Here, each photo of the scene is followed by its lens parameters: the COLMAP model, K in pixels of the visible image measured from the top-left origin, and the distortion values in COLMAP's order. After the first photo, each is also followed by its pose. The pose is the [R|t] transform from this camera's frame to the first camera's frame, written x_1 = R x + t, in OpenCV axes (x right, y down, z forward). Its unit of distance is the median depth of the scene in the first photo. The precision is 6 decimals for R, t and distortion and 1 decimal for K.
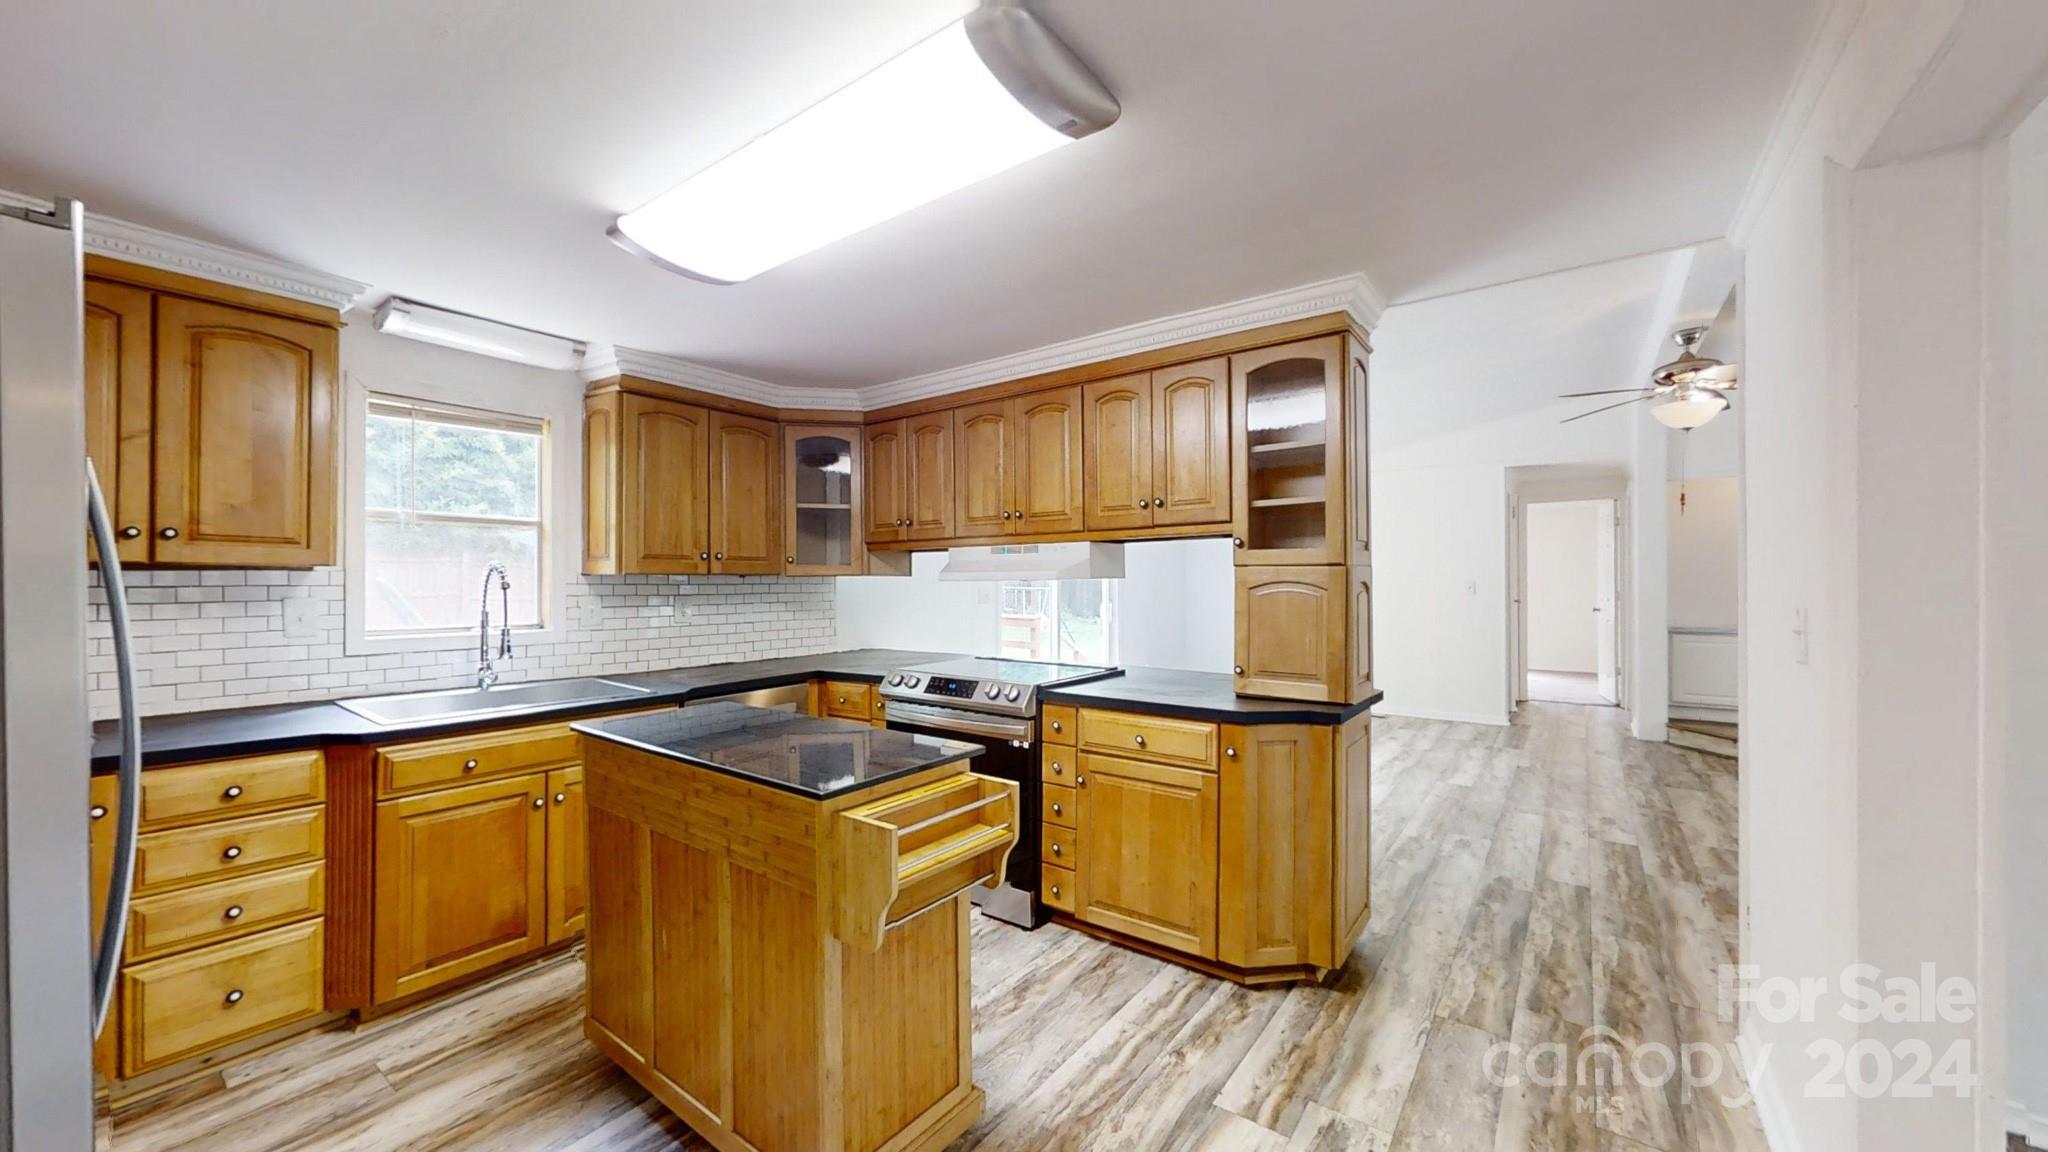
lens RADIAL K [[747.0, 0, 1024.0], [0, 747.0, 576.0], [0, 0, 1]] dist [-0.000085, 0.000039]
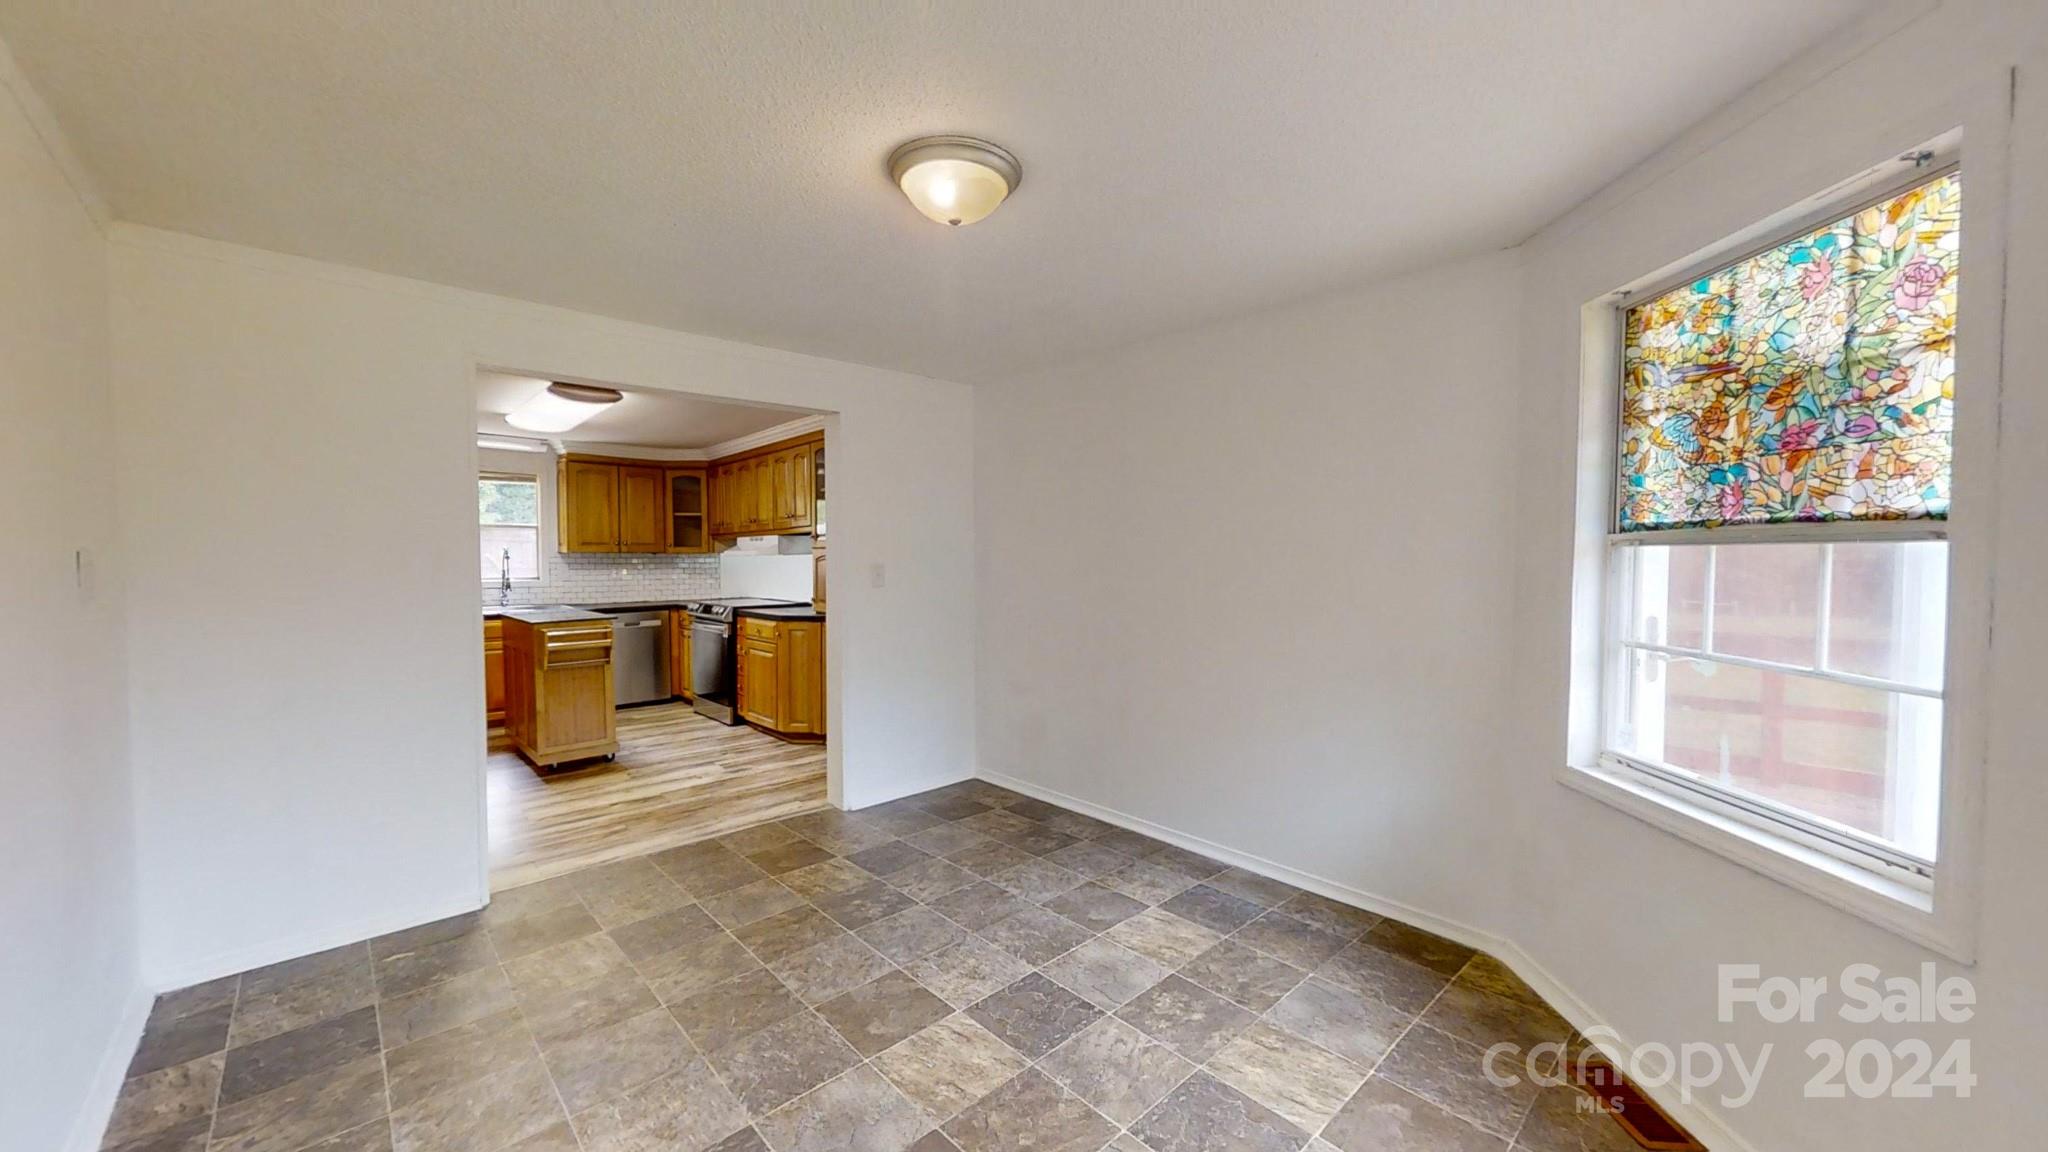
lens RADIAL K [[725.0, 0, 994.7], [0, 725.0, 577.2], [0, 0, 1]] dist [0.000143, 0.000016]
pose [[0.981231, 0.005399, -0.192758, 1.083469], [0.001102, 0.999435, 0.033606, -0.000271], [0.192831, -0.033188, 0.980671, -0.783173]]
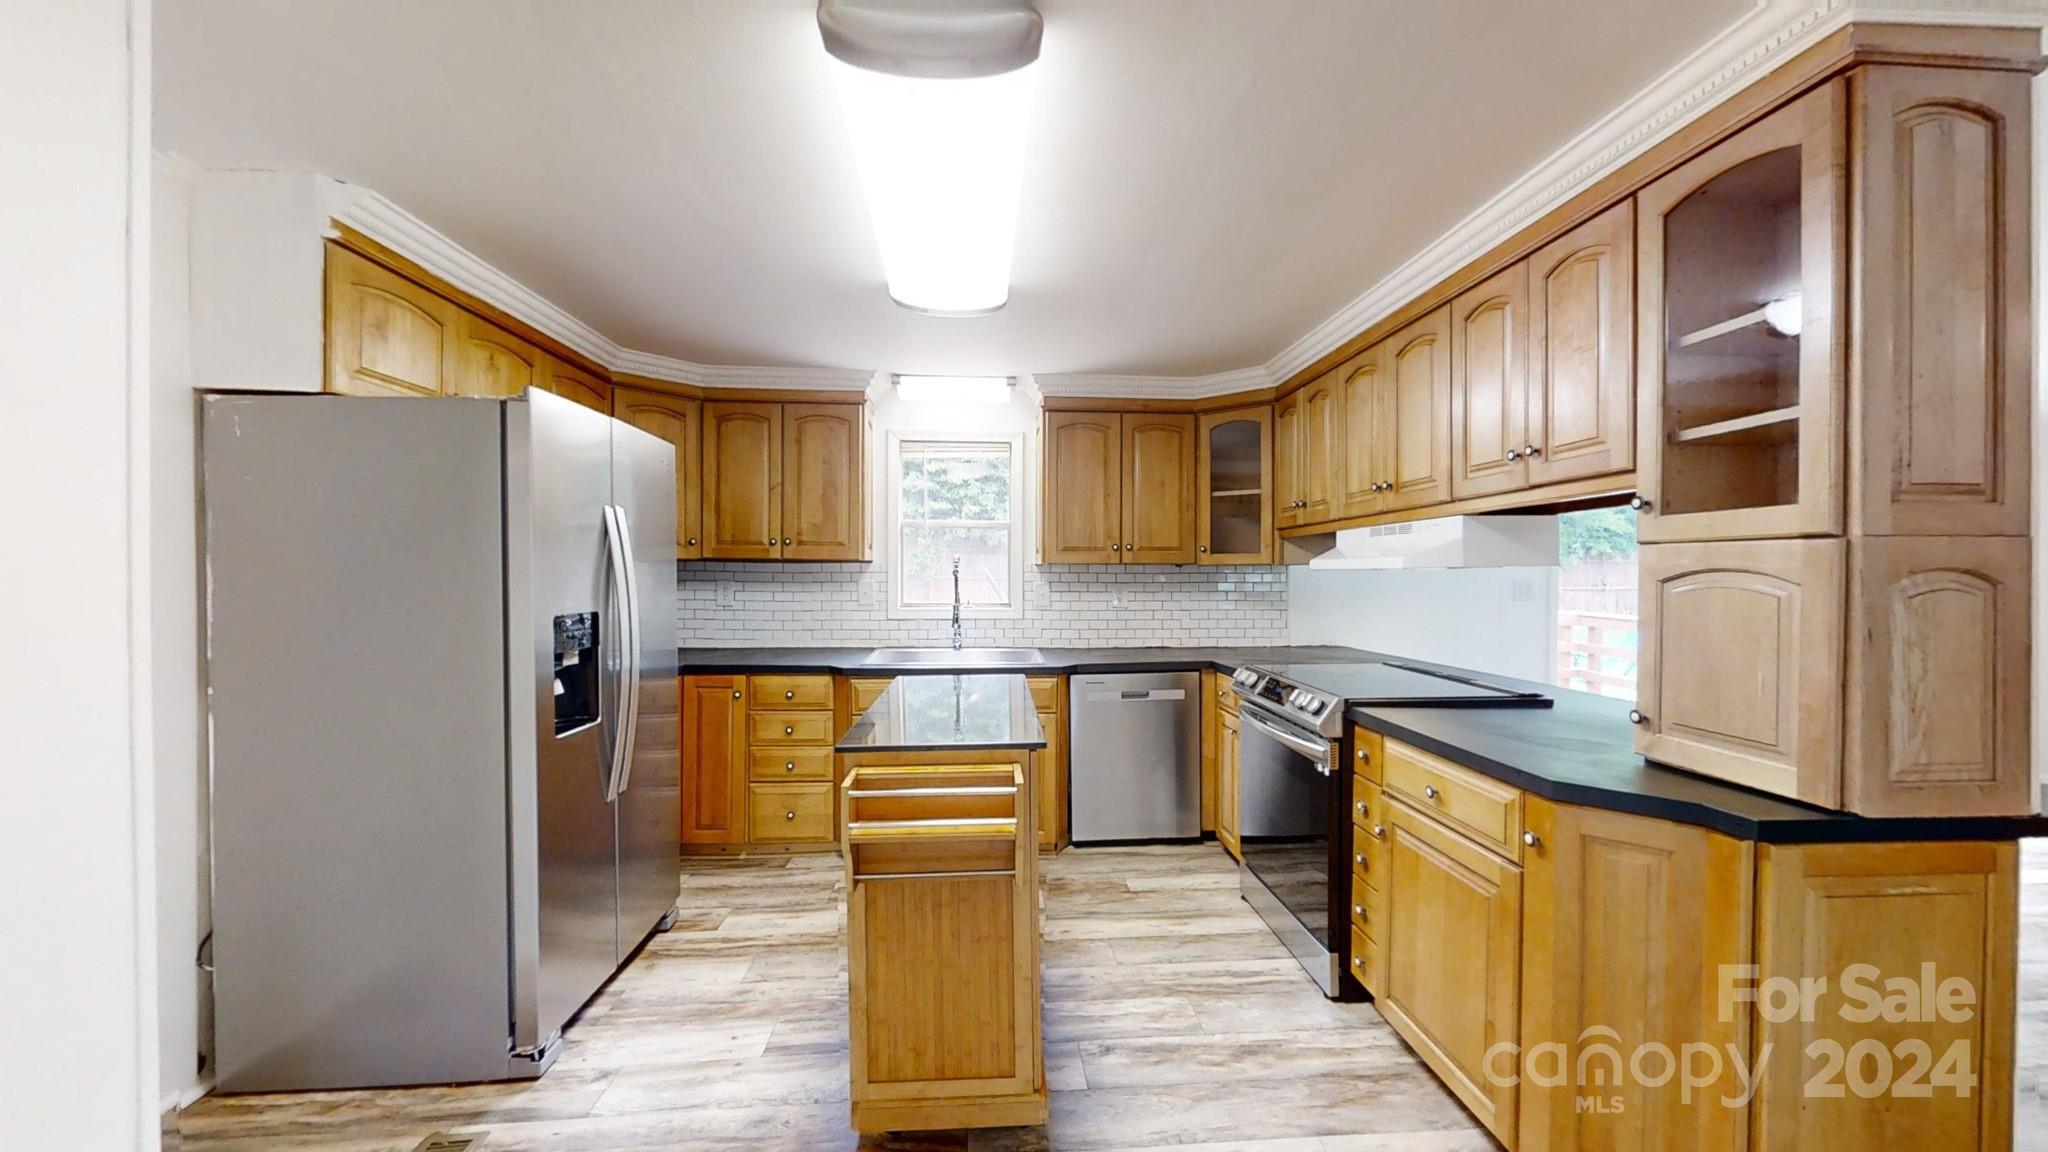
lens RADIAL K [[745.2, 0, 1027.3], [0, 745.2, 581.2], [0, 0, 1]] dist [-0.000635, 0.000018]
pose [[0.651369, 0.011706, -0.758671, 0.395164], [0.002275, 0.999846, 0.017380, 0.004738], [0.758758, -0.013046, 0.651242, 0.225391]]
